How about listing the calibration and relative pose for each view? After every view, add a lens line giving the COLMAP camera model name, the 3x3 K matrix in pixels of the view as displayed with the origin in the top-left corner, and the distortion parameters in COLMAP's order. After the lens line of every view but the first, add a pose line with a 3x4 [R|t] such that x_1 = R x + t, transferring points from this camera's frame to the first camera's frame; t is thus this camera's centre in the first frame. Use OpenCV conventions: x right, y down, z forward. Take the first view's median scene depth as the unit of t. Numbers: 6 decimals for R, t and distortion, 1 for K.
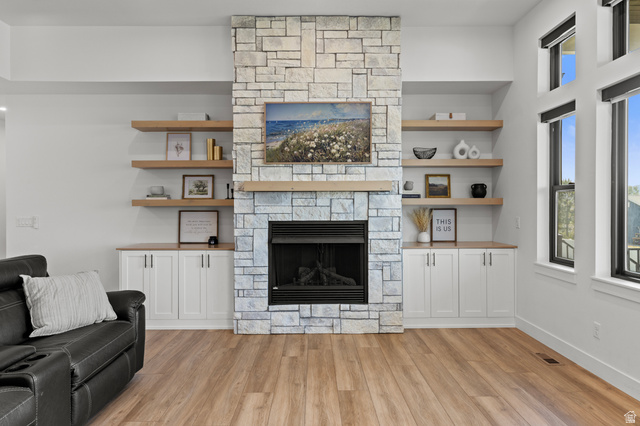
lens RADIAL K [[406.6, 0, 319.0], [0, 406.6, 210.8], [0, 0, 1]] dist [0.010028, 0.002562]
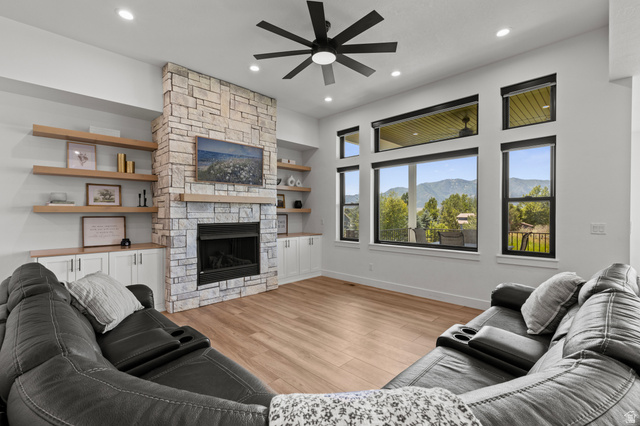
lens RADIAL K [[291.3, 0, 315.2], [0, 291.3, 216.8], [0, 0, 1]] dist [0.015330, -0.002431]
pose [[0.713248, -0.006812, 0.700879, -0.526190], [0.006224, 0.999975, 0.003385, 0.001354], [-0.700884, 0.001948, 0.713272, 0.033132]]
